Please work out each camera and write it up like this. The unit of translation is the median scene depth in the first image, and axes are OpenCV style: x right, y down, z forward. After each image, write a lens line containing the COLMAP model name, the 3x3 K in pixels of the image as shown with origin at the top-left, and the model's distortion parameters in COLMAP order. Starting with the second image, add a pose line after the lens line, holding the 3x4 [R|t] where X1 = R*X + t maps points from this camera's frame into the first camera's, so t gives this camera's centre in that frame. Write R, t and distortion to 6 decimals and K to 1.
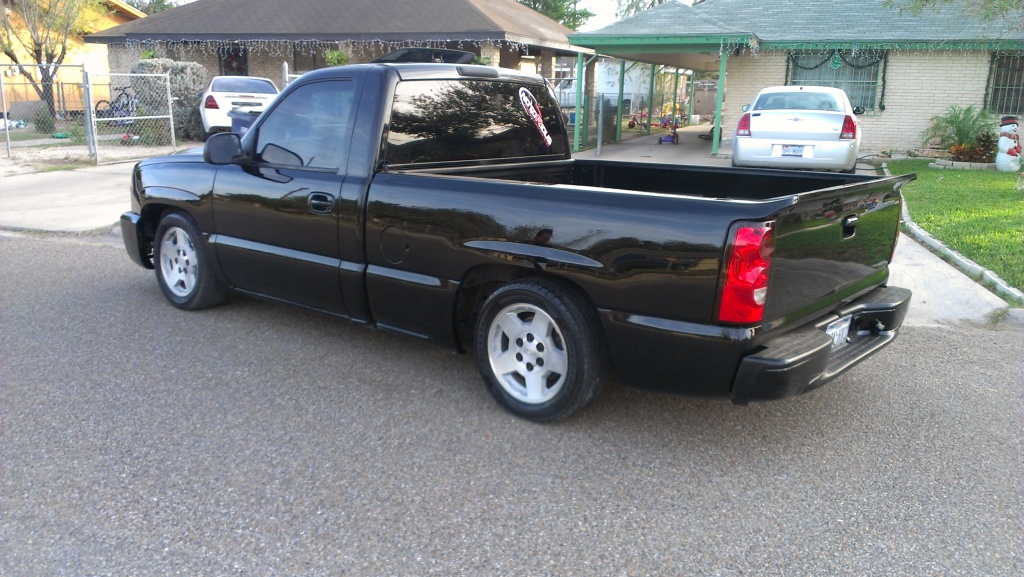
lens RADIAL K [[846.5, 0, 512.0], [0, 846.5, 288.5], [0, 0, 1]] dist [0.005613, -0.009479]
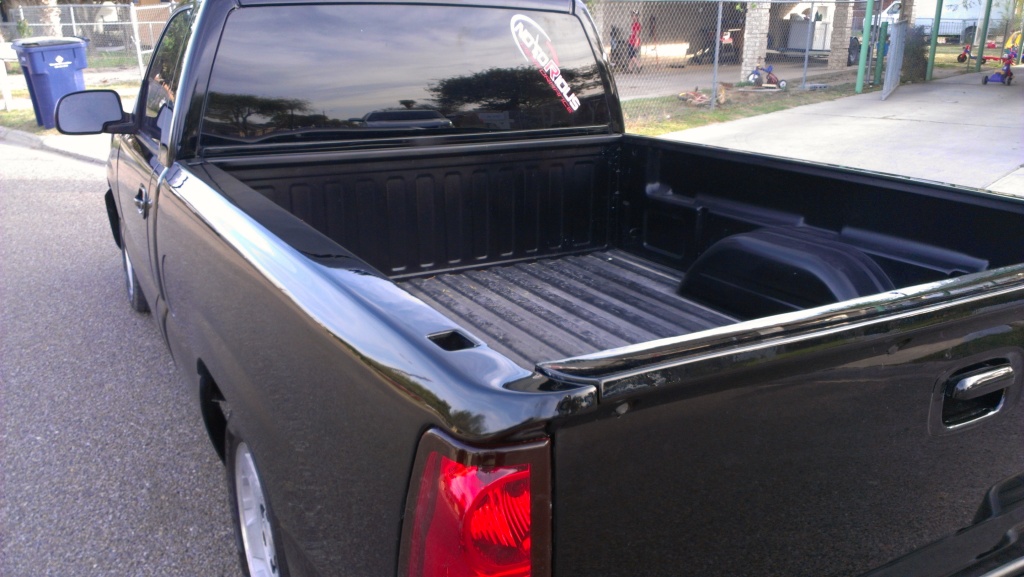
lens RADIAL K [[846.5, 0, 512.0], [0, 846.5, 288.5], [0, 0, 1]] dist [0.005613, -0.009479]
pose [[0.927014, 0.095442, -0.362679, 0.235518], [-0.066790, 0.993630, 0.090764, -0.094360], [0.369031, -0.059916, 0.927484, 0.410288]]
